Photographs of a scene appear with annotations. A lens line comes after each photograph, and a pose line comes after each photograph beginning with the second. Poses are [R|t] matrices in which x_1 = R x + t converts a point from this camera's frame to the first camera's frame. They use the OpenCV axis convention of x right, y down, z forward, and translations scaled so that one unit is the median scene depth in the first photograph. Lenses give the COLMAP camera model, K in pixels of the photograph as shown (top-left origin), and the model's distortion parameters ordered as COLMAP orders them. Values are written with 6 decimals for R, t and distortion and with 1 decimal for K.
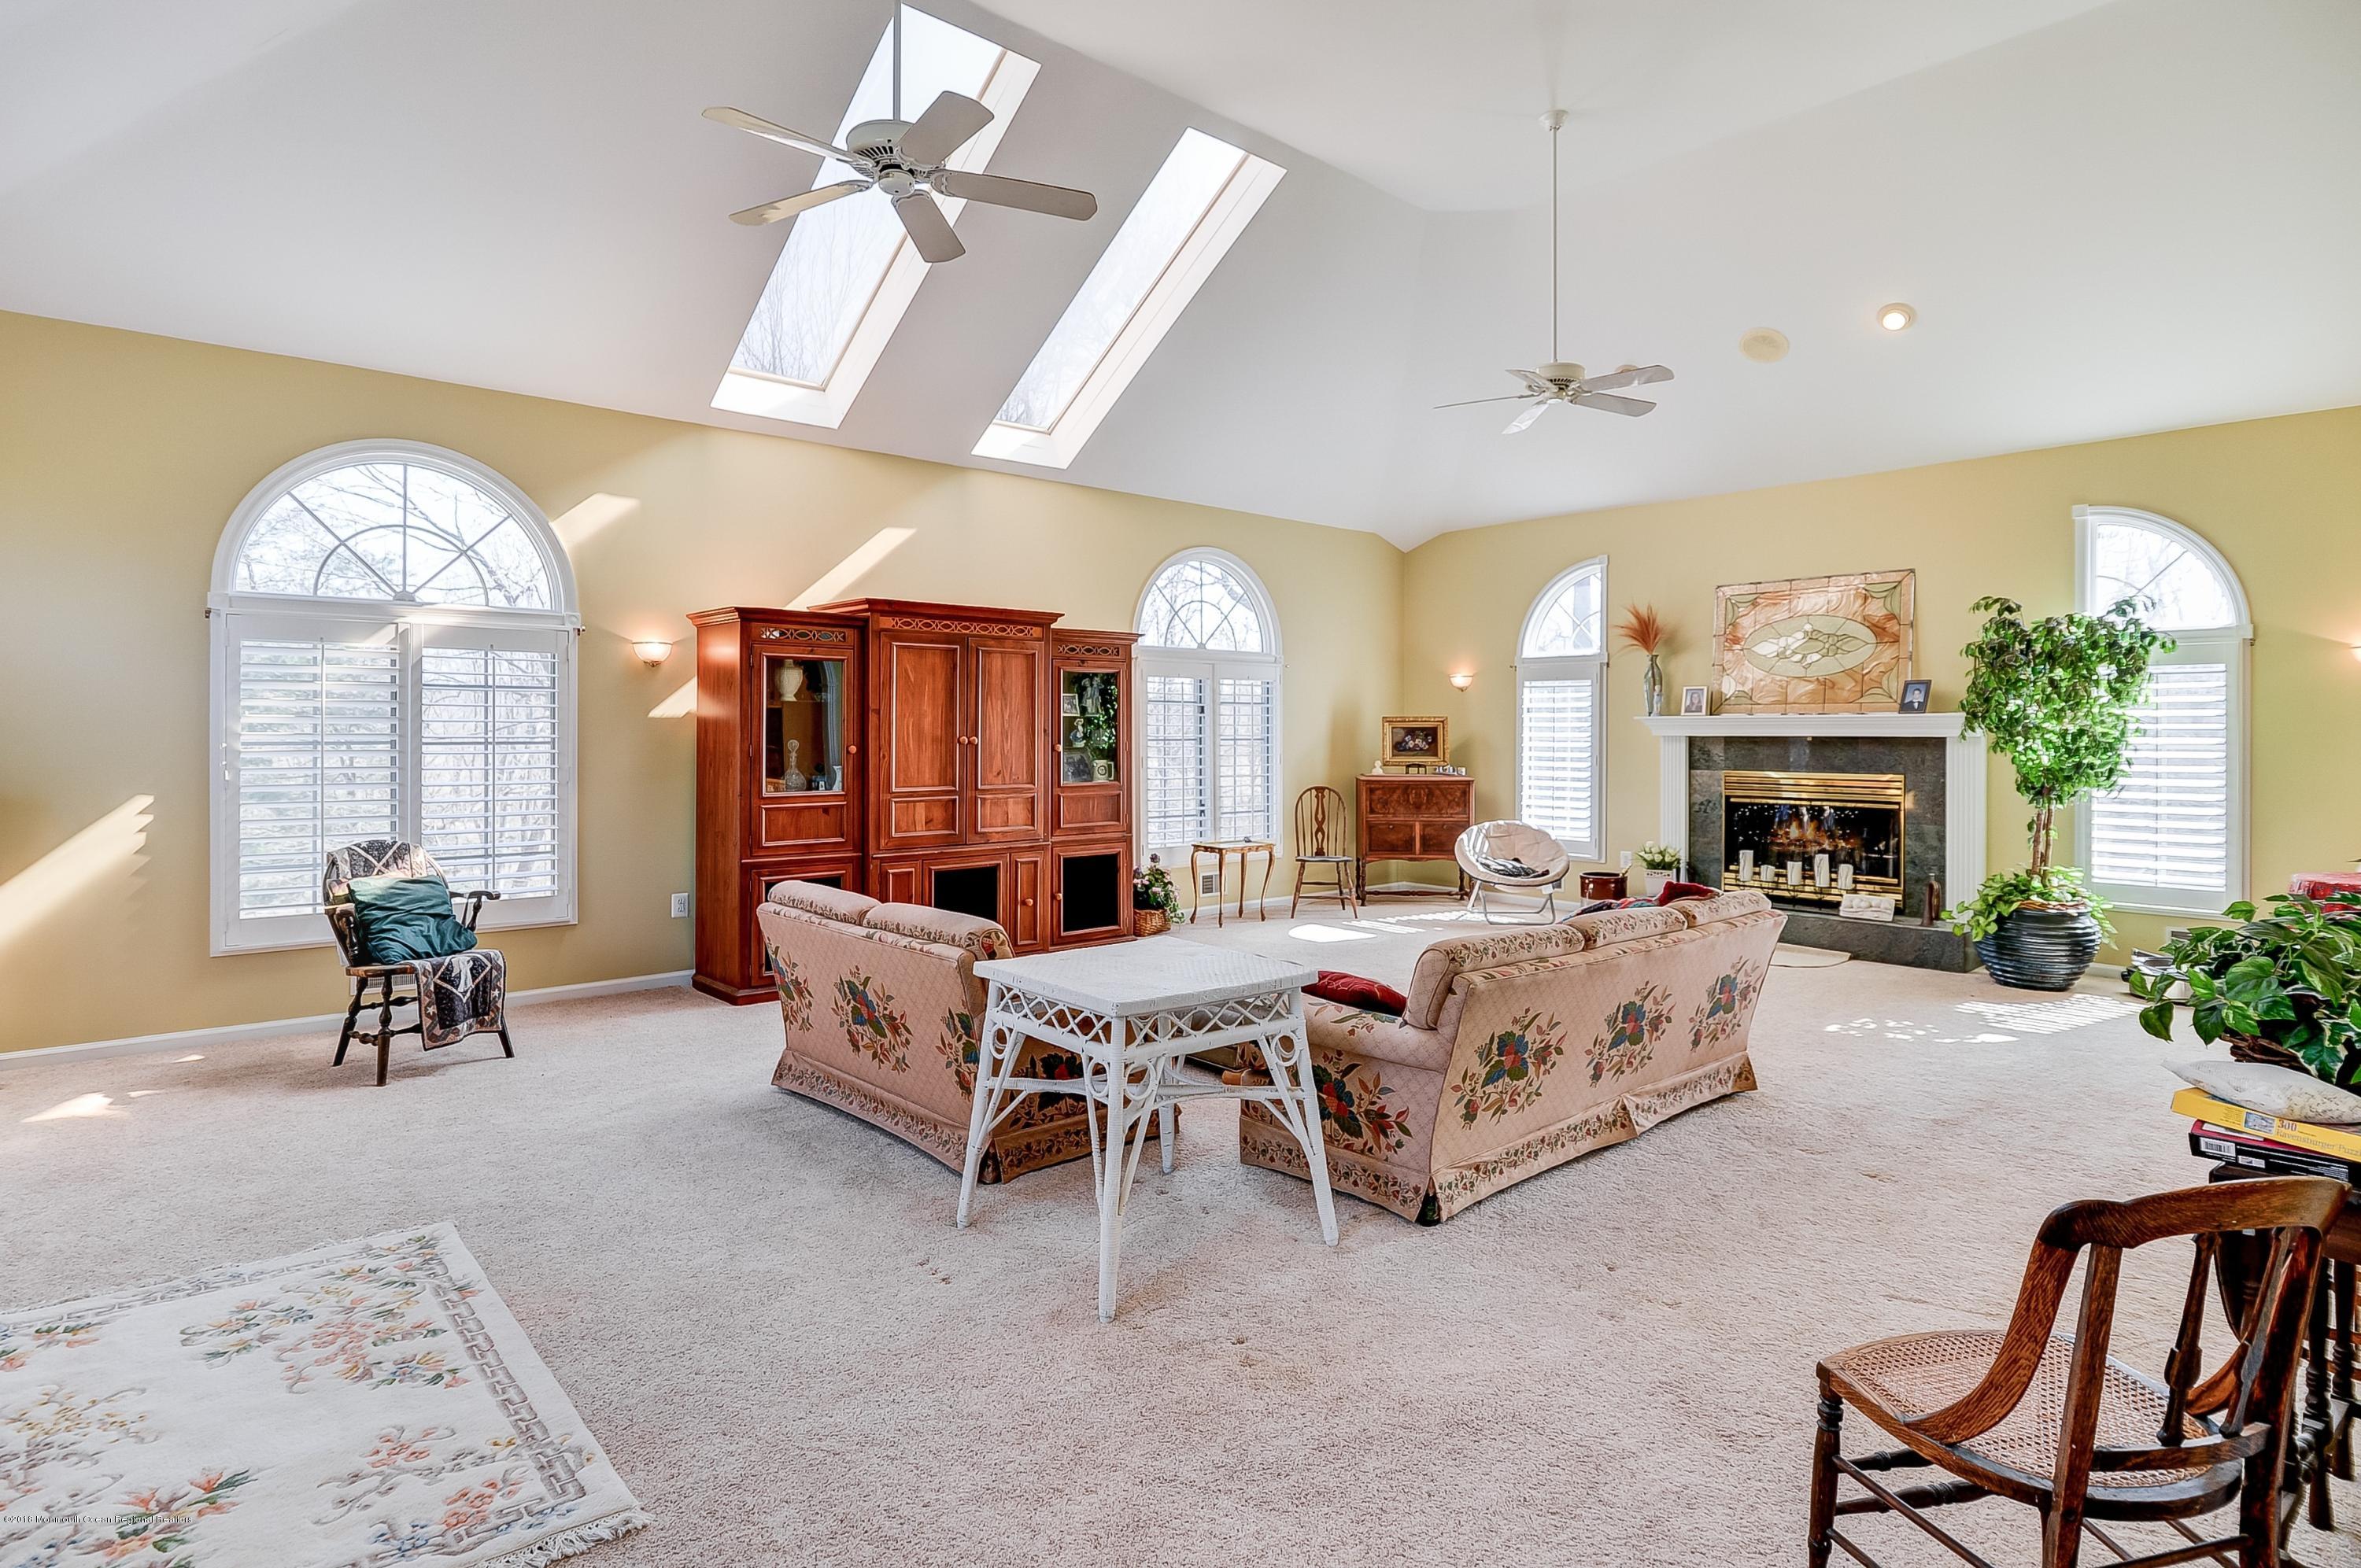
lens RADIAL K [[1236.7, 0, 1165.2], [0, 1236.7, 774.6], [0, 0, 1]] dist [-0.000715, -0.000391]
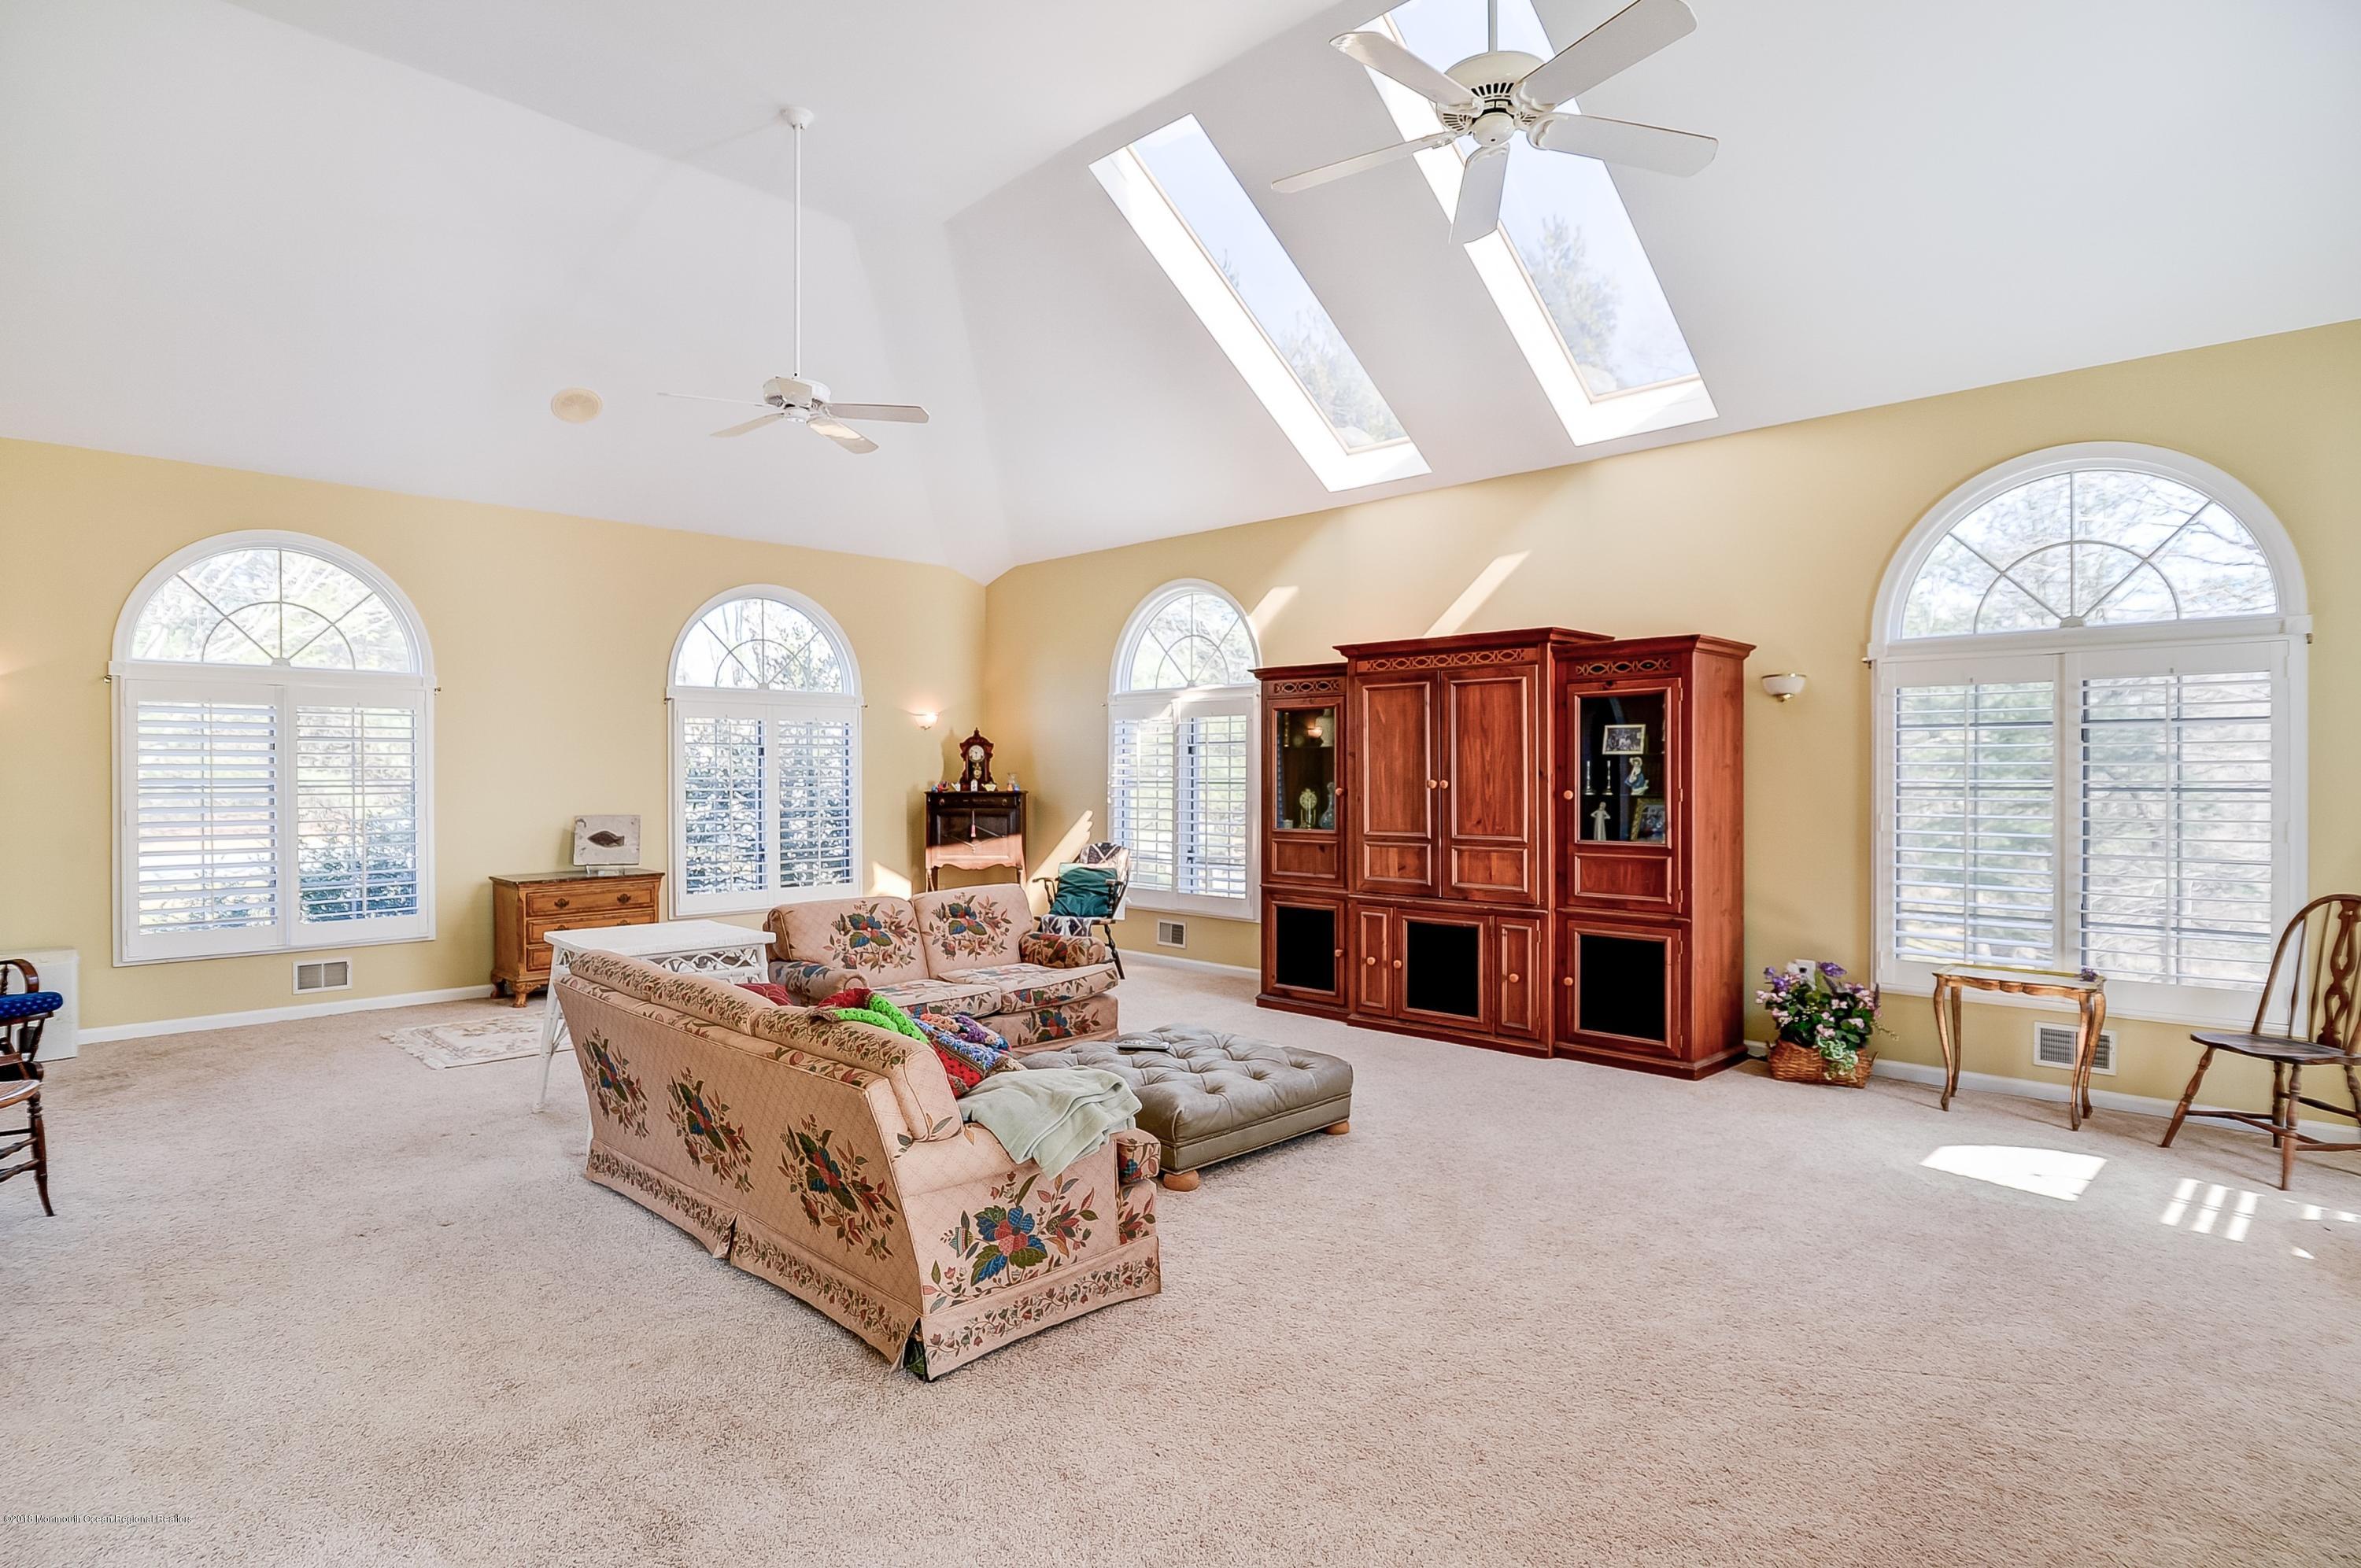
lens RADIAL K [[1236.7, 0, 1170.2], [0, 1236.7, 773.6], [0, 0, 1]] dist [-0.000715, -0.000391]
pose [[0.082718, 0.002853, -0.996569, 0.748388], [-0.029167, 0.999574, 0.000440, -0.030523], [0.996146, 0.029030, 0.082766, 0.740452]]
